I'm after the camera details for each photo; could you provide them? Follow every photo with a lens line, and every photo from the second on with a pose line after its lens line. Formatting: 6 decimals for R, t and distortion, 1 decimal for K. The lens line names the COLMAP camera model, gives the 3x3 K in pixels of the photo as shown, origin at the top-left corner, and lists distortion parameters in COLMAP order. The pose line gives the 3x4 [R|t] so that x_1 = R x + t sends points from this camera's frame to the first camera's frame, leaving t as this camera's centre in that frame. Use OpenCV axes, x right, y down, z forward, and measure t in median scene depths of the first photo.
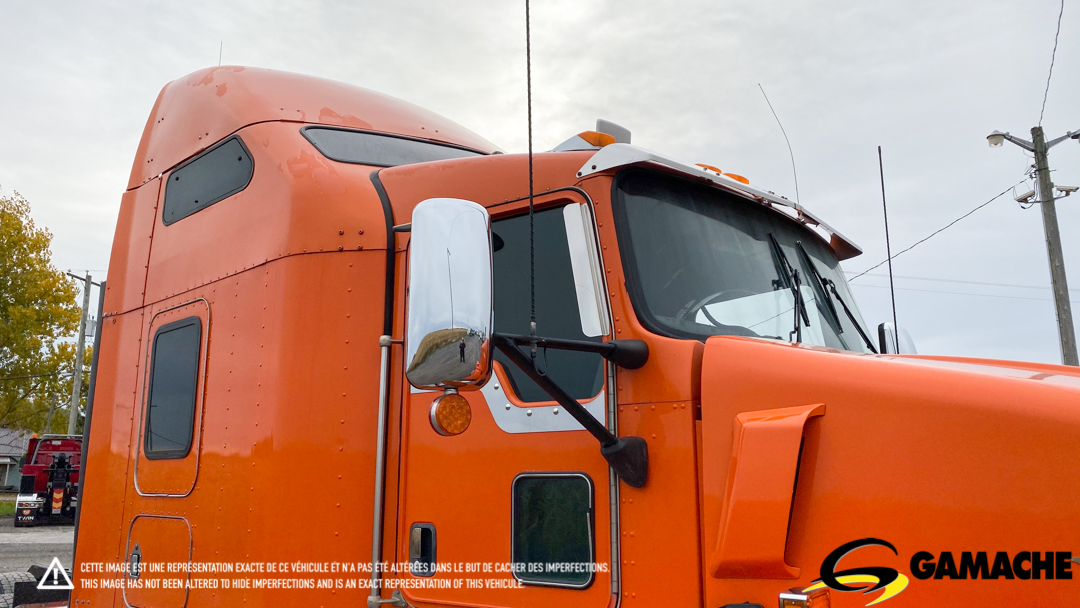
lens RADIAL K [[820.2, 0, 555.1], [0, 820.2, 316.9], [0, 0, 1]] dist [0.007560, -0.002219]
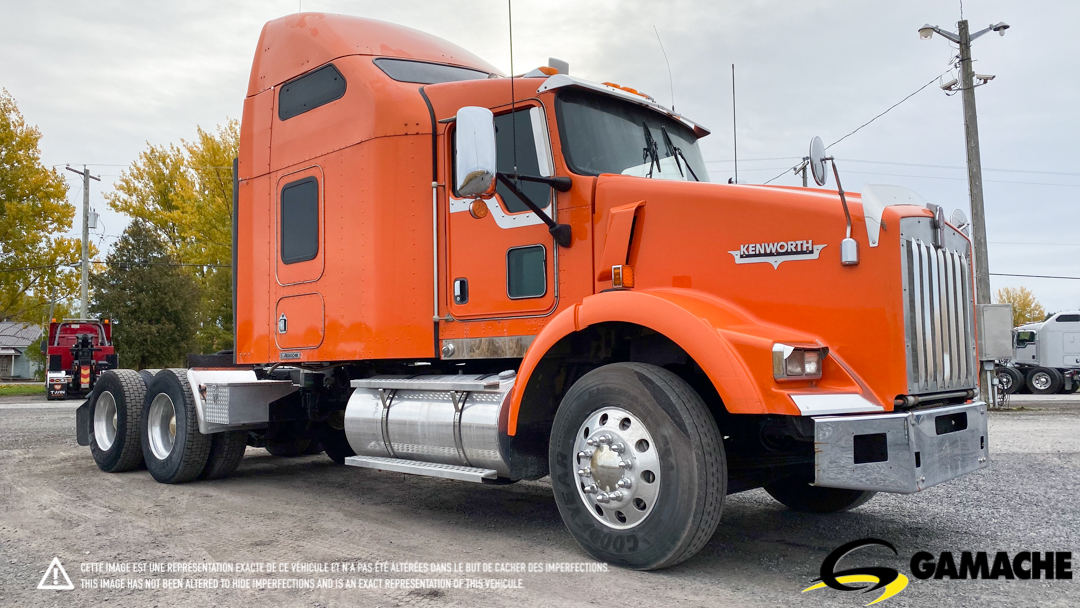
lens RADIAL K [[807.7, 0, 542.1], [0, 807.7, 316.7], [0, 0, 1]] dist [0.102556, -0.132490]
pose [[0.999903, -0.012875, 0.005347, 0.014304], [0.012080, 0.991597, 0.128797, 0.067406], [-0.006961, -0.128720, 0.991657, -0.621554]]
